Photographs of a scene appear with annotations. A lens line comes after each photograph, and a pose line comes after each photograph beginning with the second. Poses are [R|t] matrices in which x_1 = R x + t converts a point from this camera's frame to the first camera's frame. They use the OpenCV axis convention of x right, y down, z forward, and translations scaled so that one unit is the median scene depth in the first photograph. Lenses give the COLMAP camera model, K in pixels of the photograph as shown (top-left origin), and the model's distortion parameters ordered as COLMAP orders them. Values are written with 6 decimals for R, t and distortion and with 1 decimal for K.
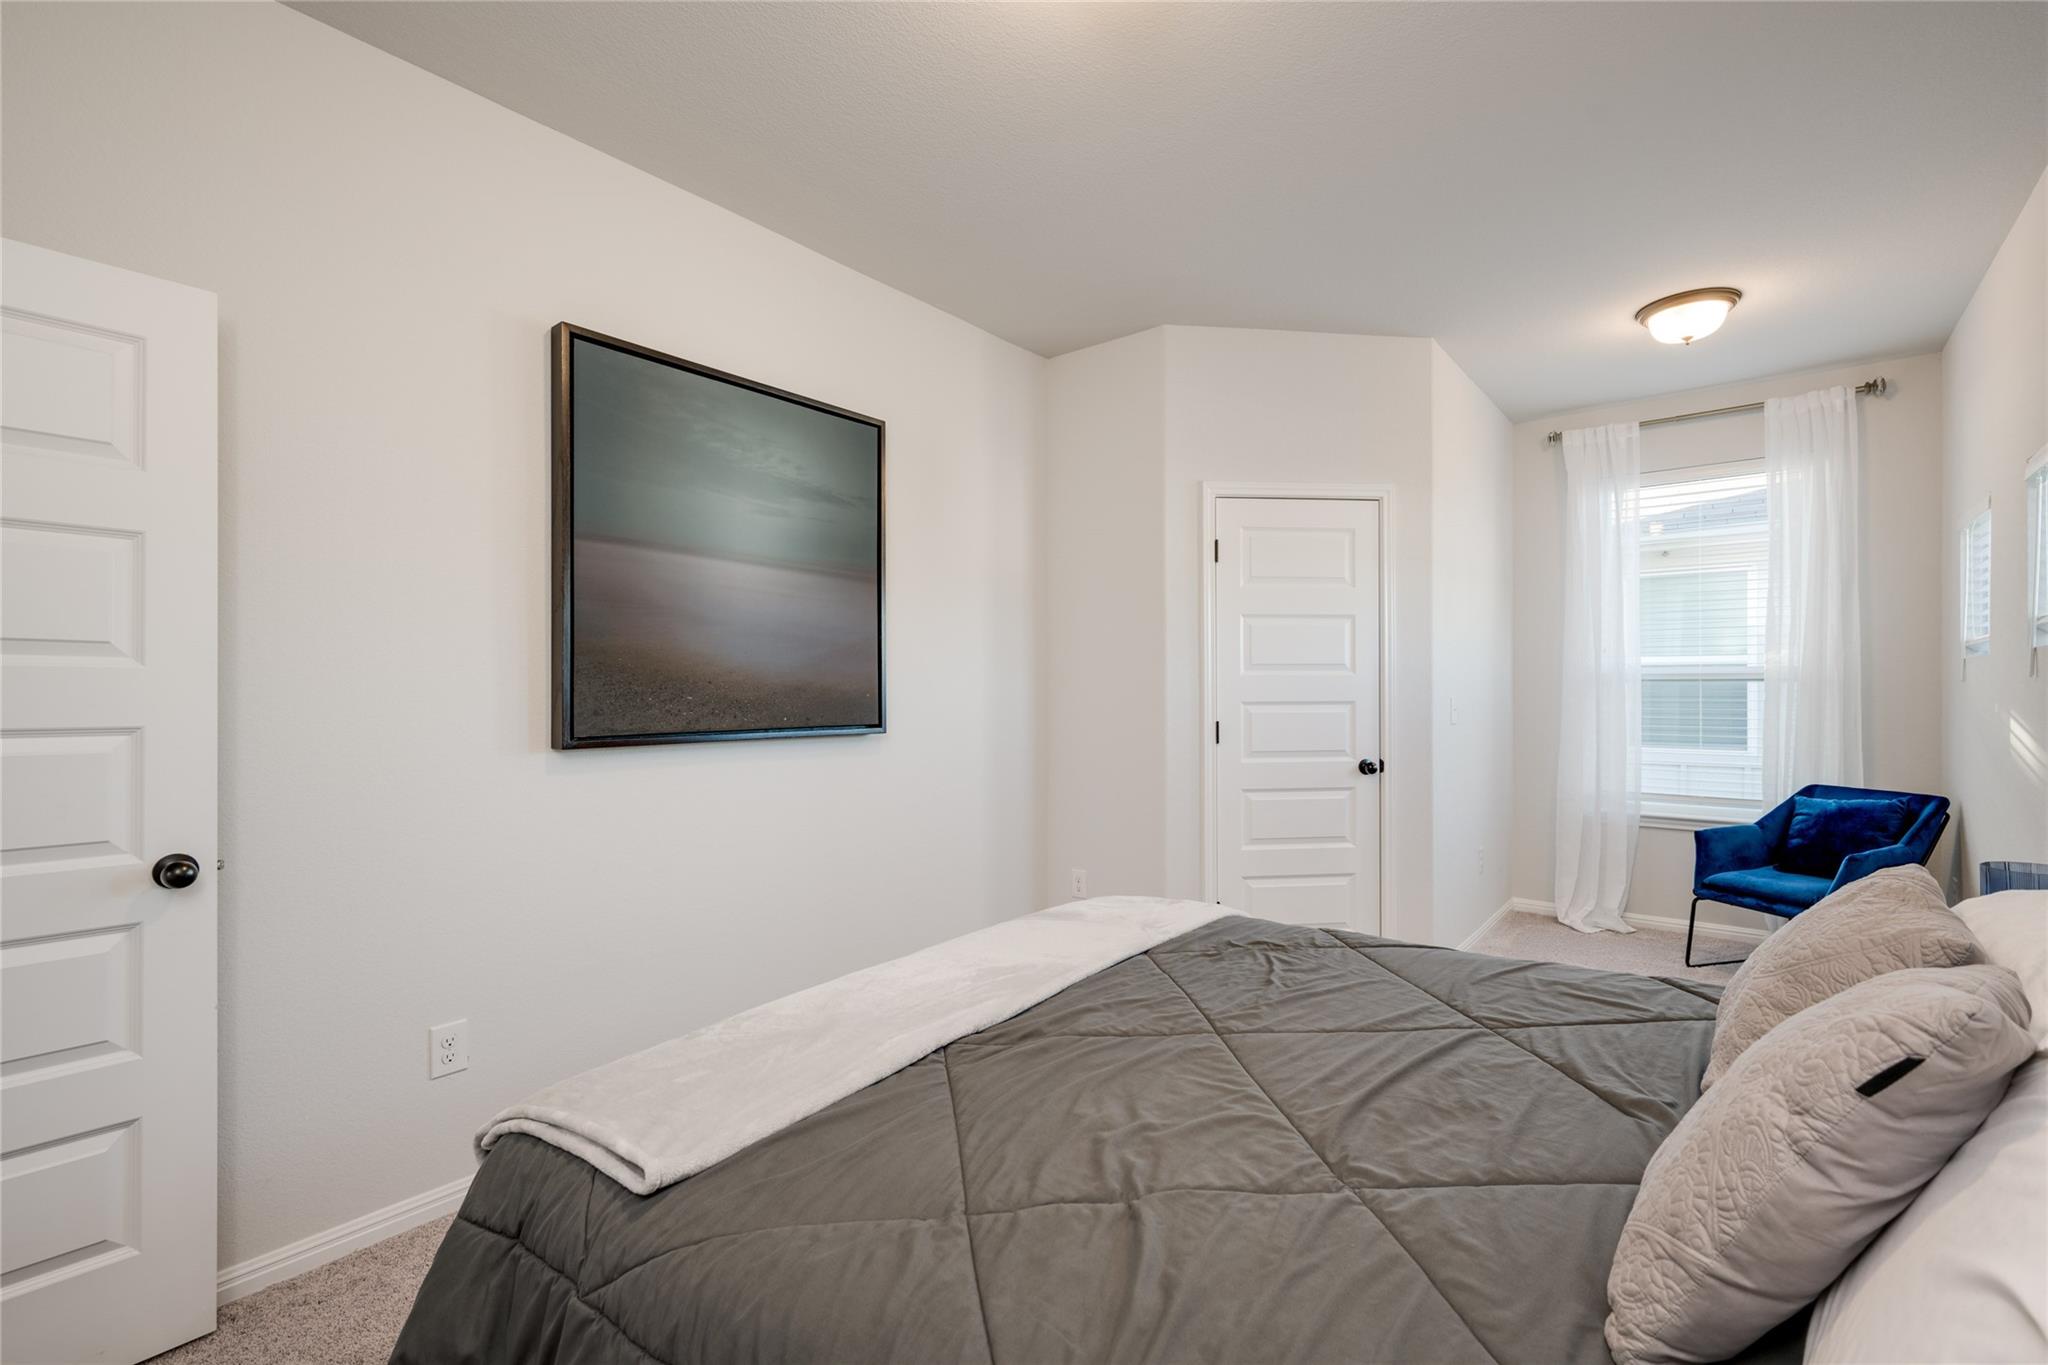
lens RADIAL K [[865.6, 0, 1053.5], [0, 865.6, 693.2], [0, 0, 1]] dist [-0.001077, 0.000106]
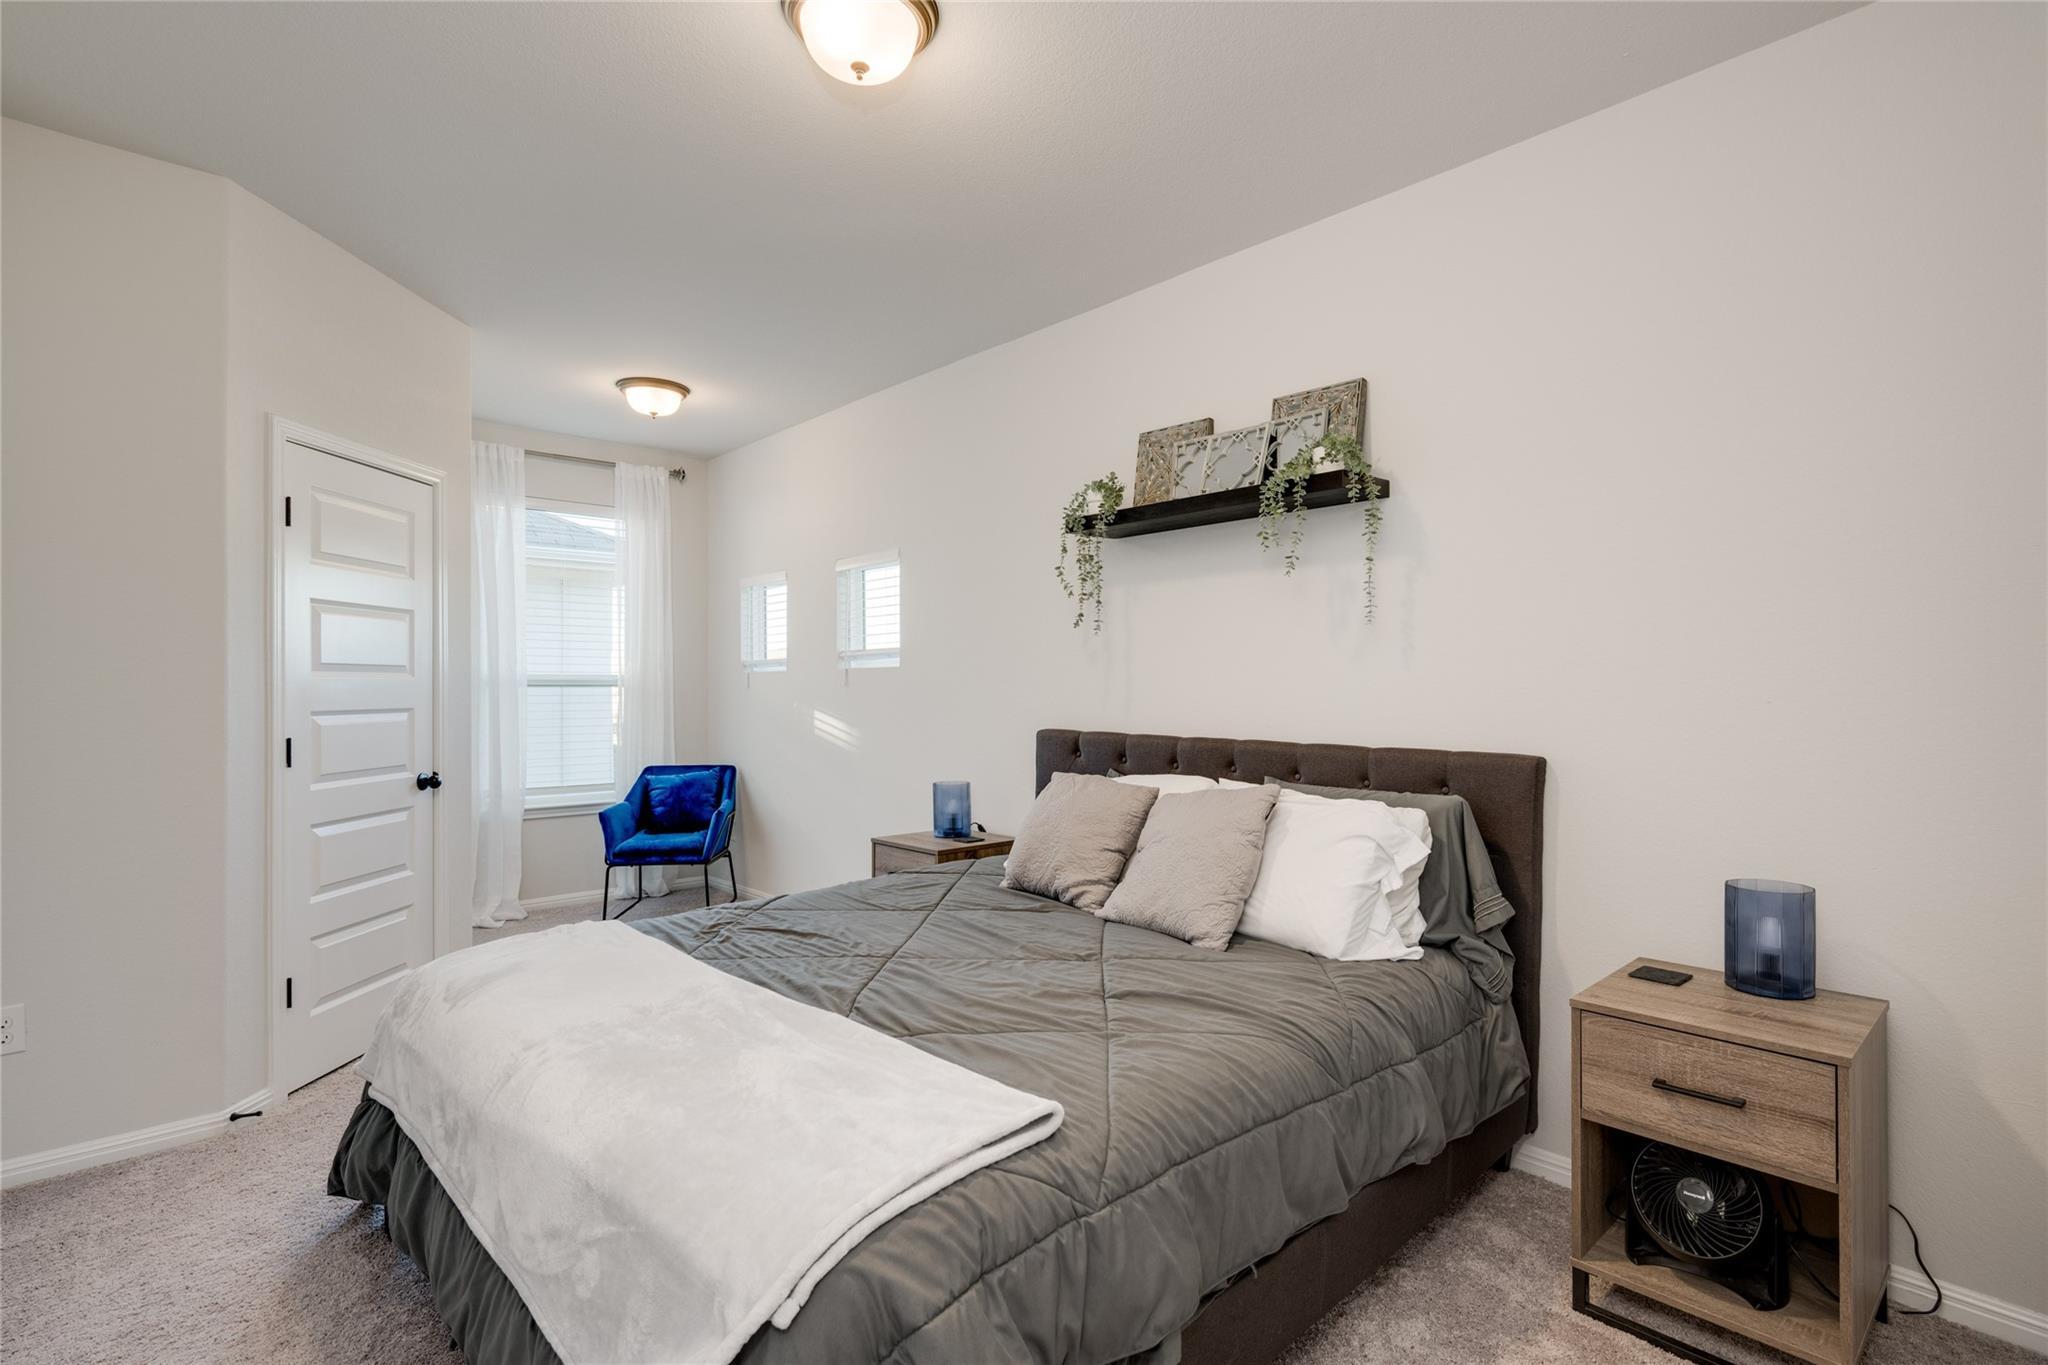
lens RADIAL K [[865.6, 0, 1053.5], [0, 865.6, 693.2], [0, 0, 1]] dist [-0.001077, 0.000106]
pose [[0.210533, -0.003245, 0.977581, -0.301607], [0.007949, 0.999967, 0.001608, -0.002052], [-0.977555, 0.007432, 0.210552, 0.141157]]
